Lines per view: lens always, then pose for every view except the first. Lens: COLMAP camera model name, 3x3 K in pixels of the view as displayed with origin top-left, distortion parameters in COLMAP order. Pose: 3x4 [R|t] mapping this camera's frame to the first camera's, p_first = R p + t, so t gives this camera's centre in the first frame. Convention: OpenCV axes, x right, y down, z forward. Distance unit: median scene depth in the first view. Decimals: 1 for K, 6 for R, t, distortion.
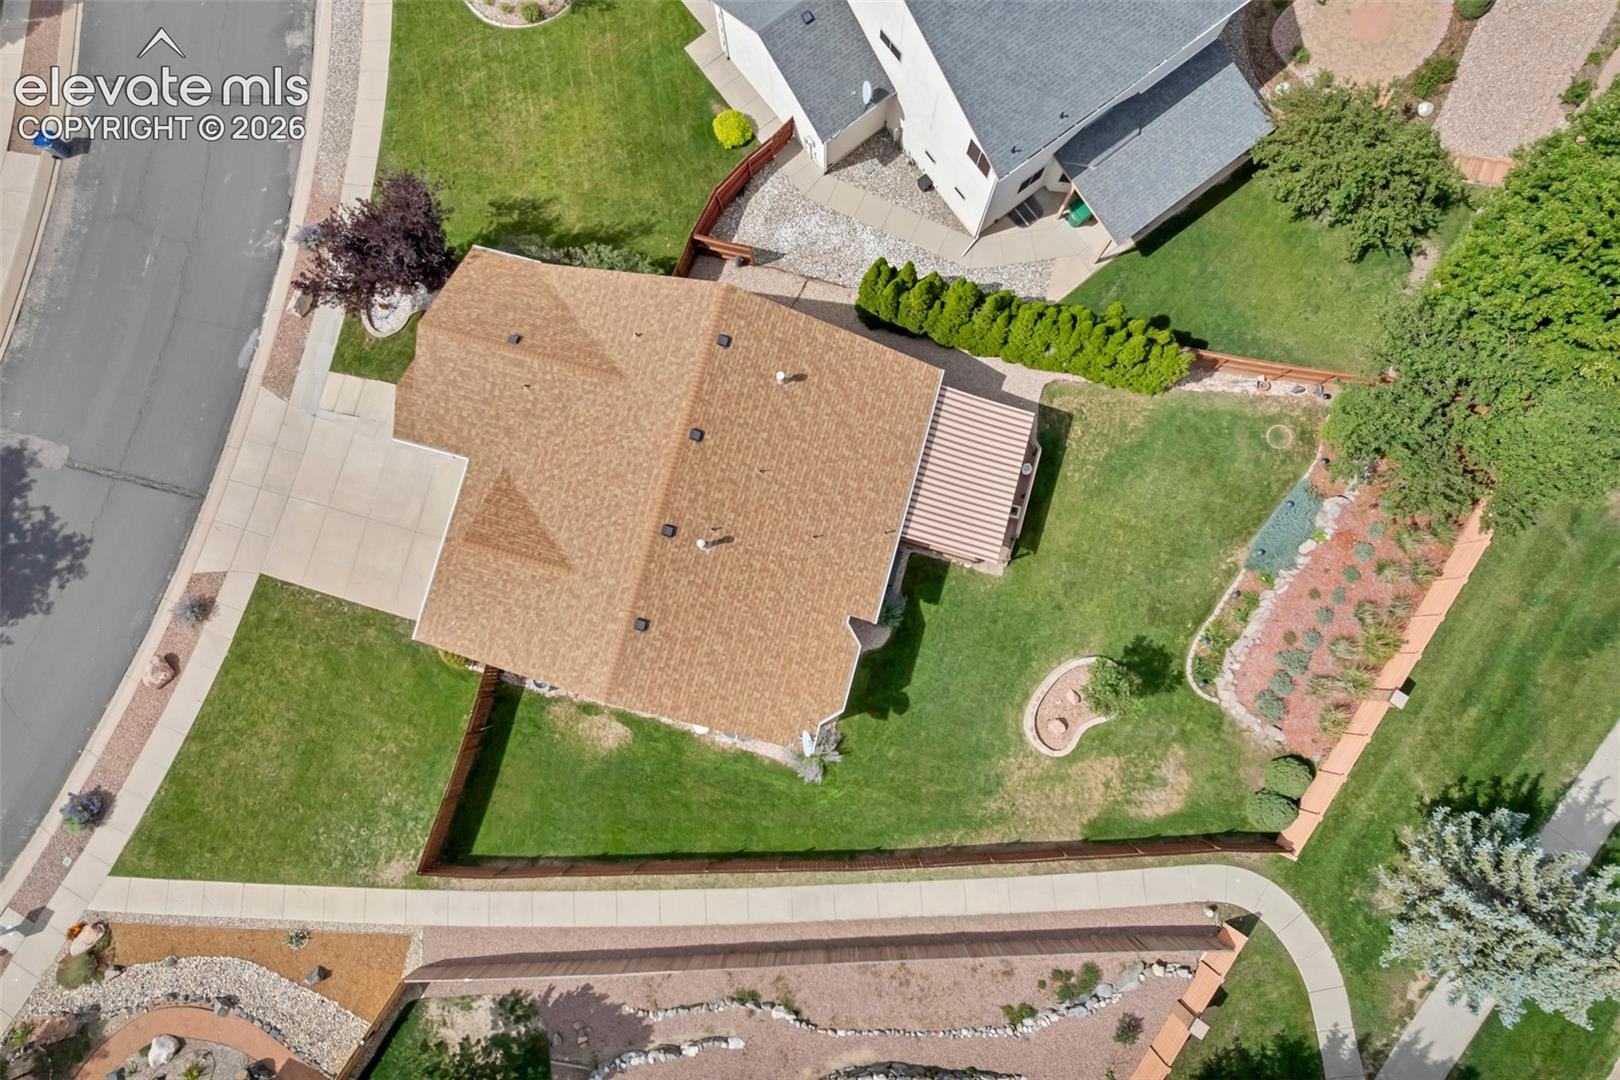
lens RADIAL K [[1070.4, 0, 810.8], [0, 1070.4, 547.6], [0, 0, 1]] dist [-0.039839, 0.004353]
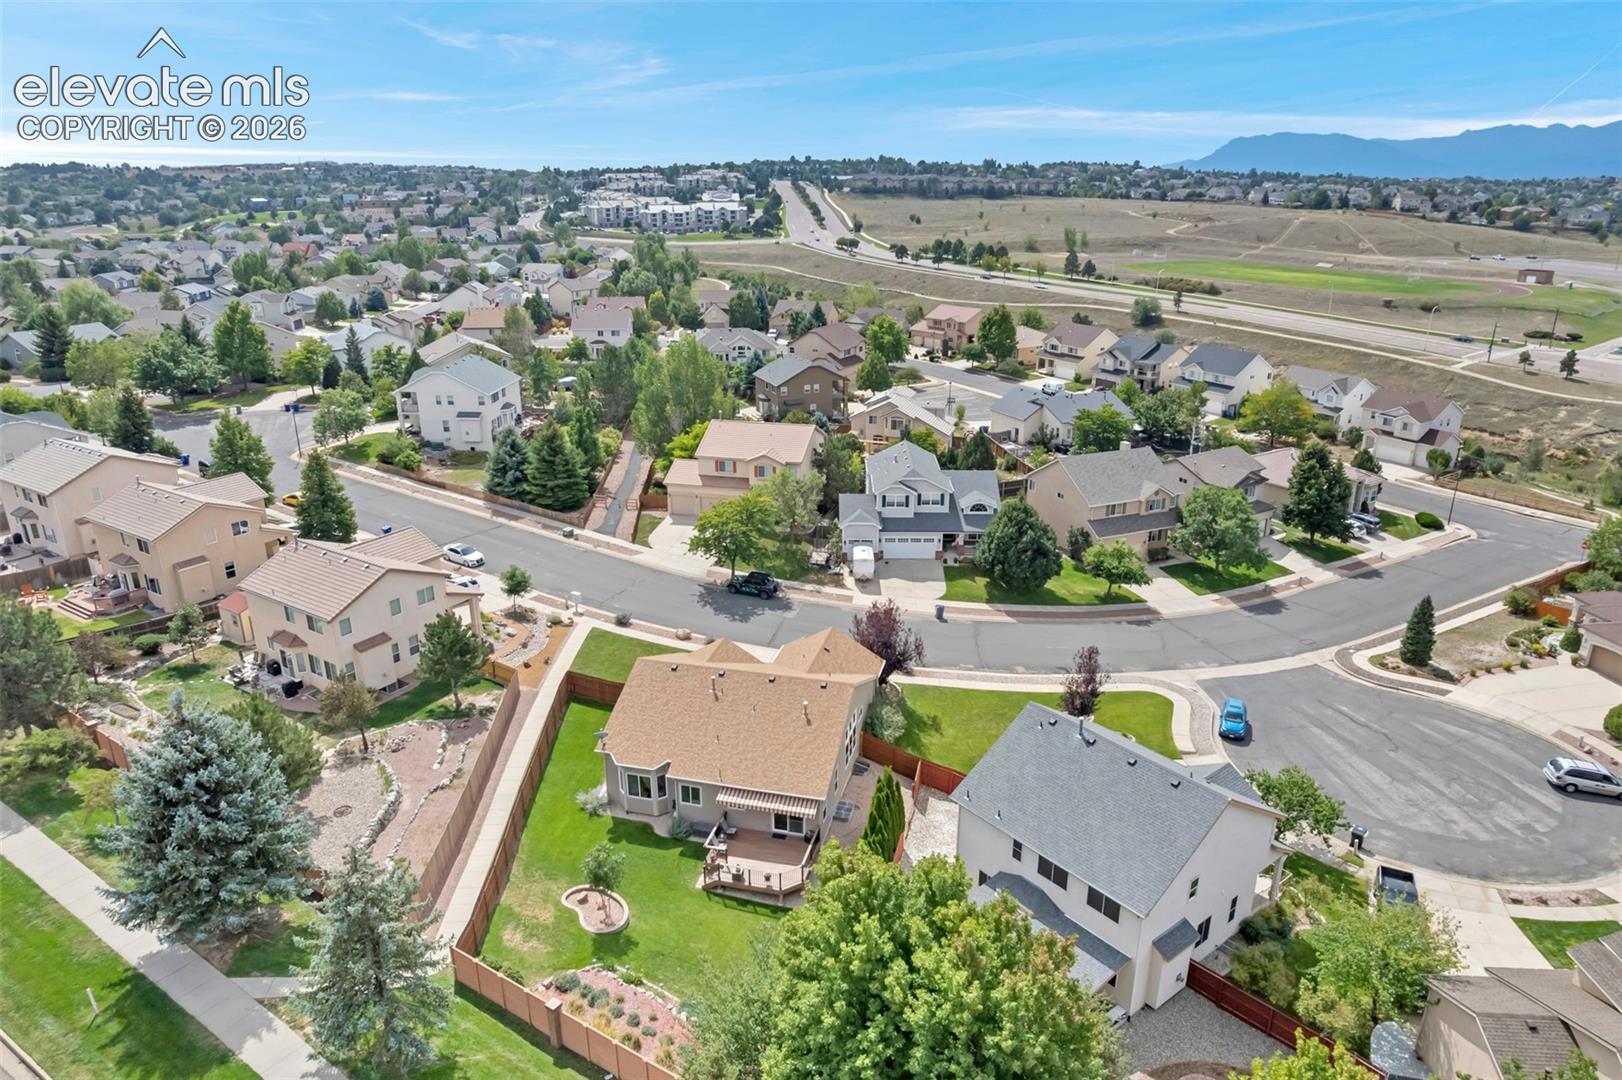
lens RADIAL K [[1071.7, 0, 810.5], [0, 1071.7, 540.1], [0, 0, 1]] dist [-0.039839, 0.004353]
pose [[0.017349, 0.345437, -0.938281, 1.417995], [-0.993991, 0.107399, 0.021160, -0.214620], [0.108080, 0.932276, 0.345225, 0.116166]]
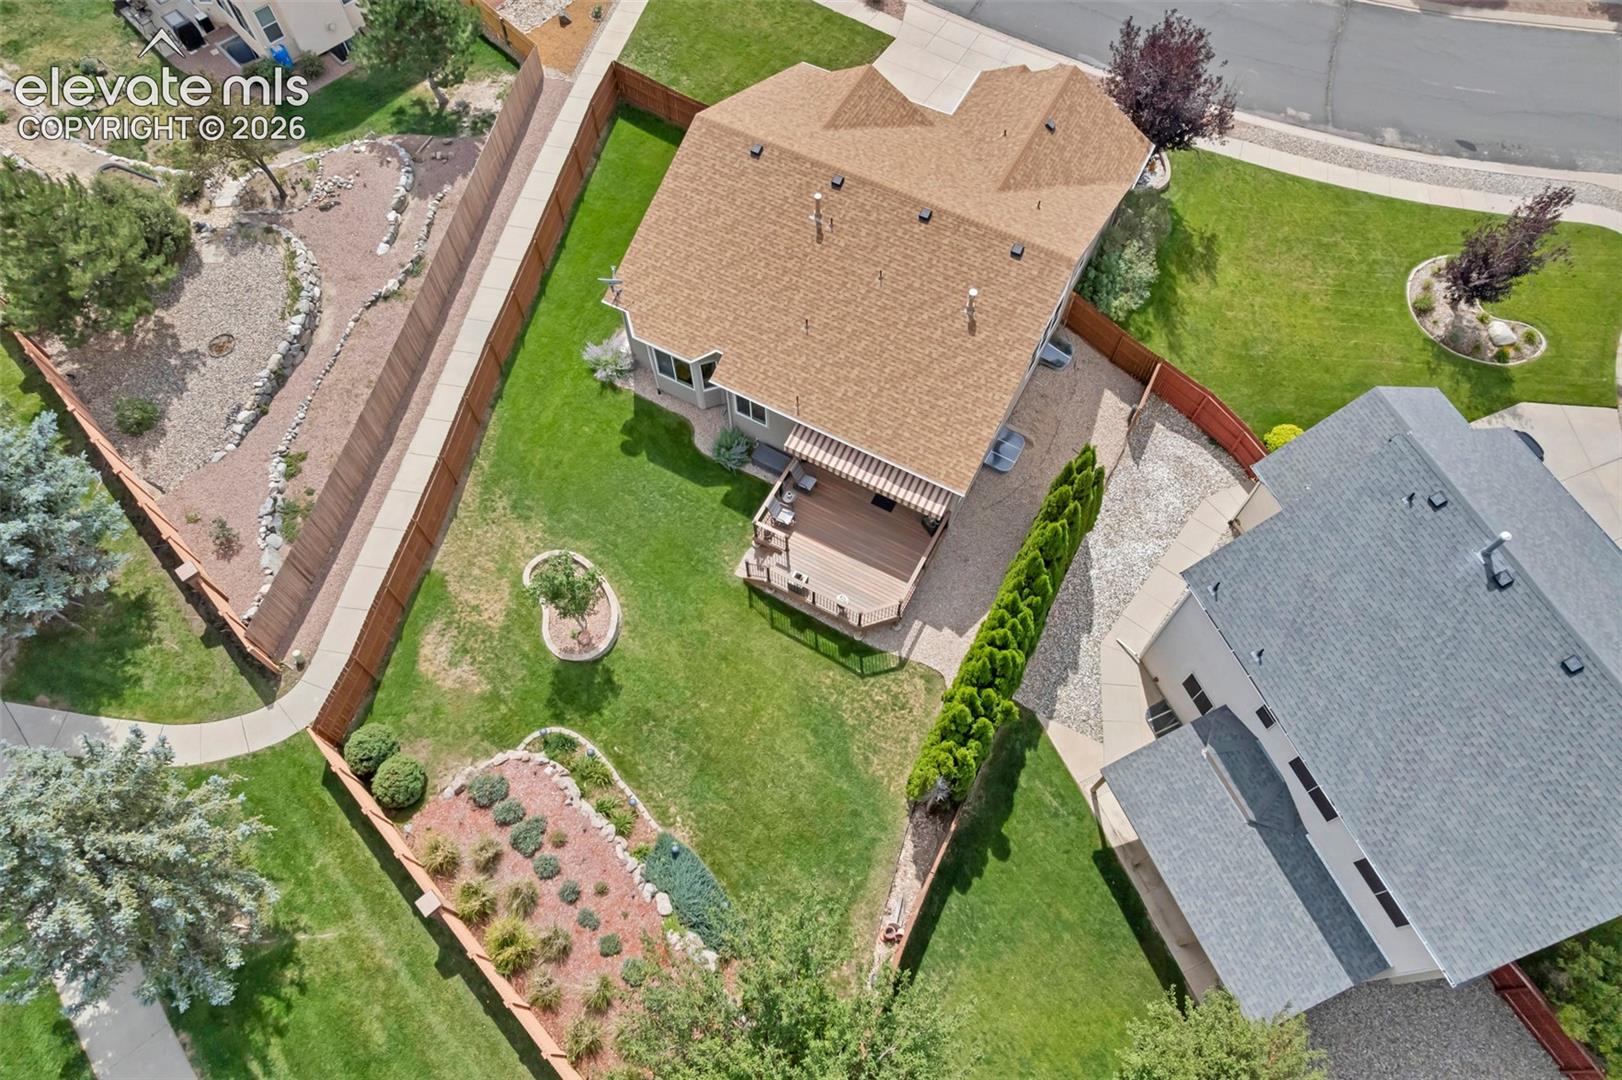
lens RADIAL K [[1071.7, 0, 799.8], [0, 1071.7, 544.8], [0, 0, 1]] dist [-0.039839, 0.004353]
pose [[-0.227033, 0.869710, -0.438246, 0.569108], [-0.966957, -0.147718, 0.207781, -0.221258], [0.115973, 0.470938, 0.874510, 0.226176]]
